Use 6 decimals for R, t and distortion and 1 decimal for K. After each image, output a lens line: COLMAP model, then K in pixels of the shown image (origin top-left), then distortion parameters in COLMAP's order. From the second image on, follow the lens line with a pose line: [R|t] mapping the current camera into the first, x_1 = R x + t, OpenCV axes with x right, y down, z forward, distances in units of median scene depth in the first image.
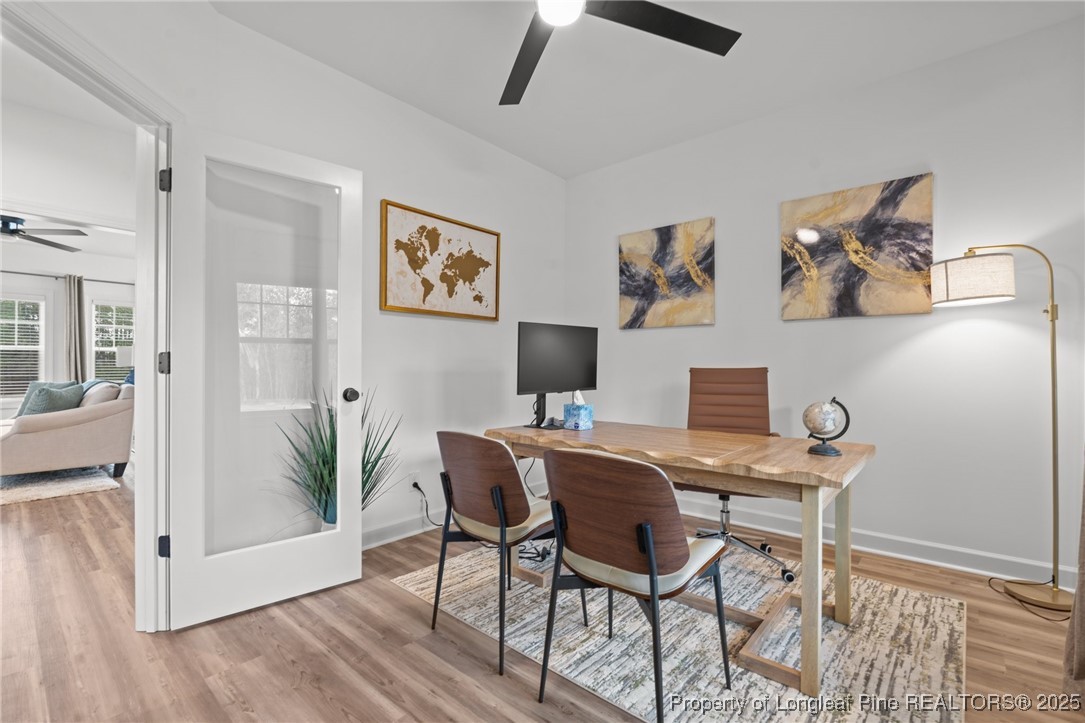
lens RADIAL K [[484.2, 0, 543.5], [0, 484.2, 361.2], [0, 0, 1]] dist [-0.011109, -0.000419]
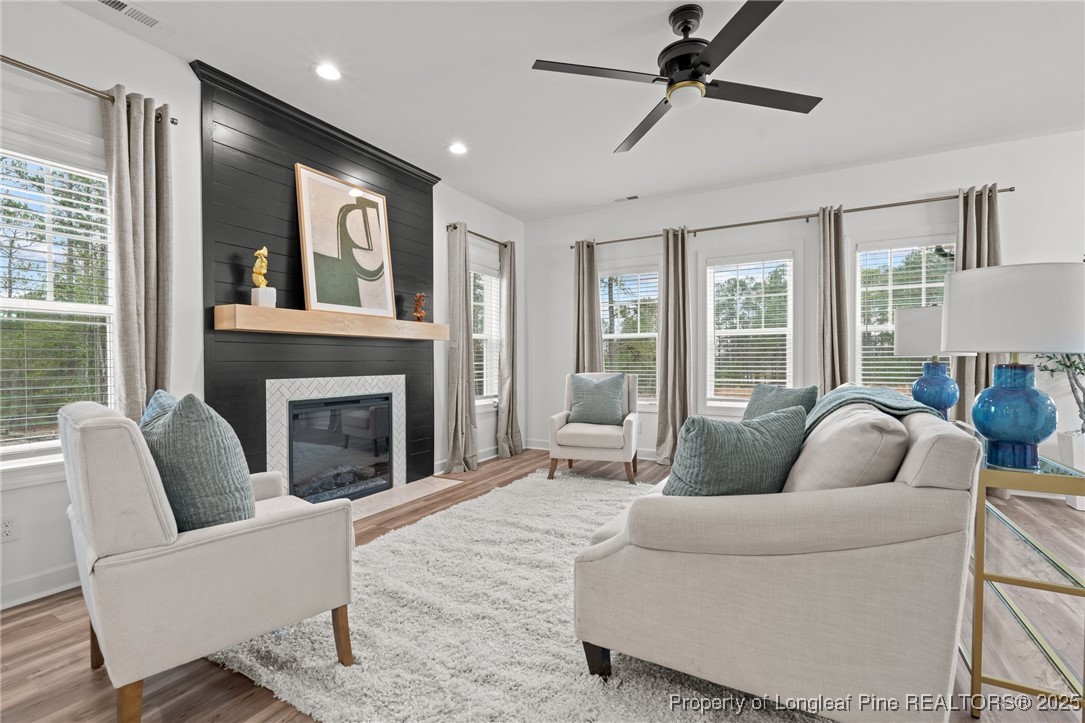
lens RADIAL K [[484.2, 0, 545.2], [0, 484.2, 361.3], [0, 0, 1]] dist [-0.011109, -0.000419]
pose [[0.212293, 0.006550, -0.977184, -0.472024], [0.009005, 0.999922, 0.008659, 0.006262], [0.977165, -0.010638, 0.212217, 0.530007]]
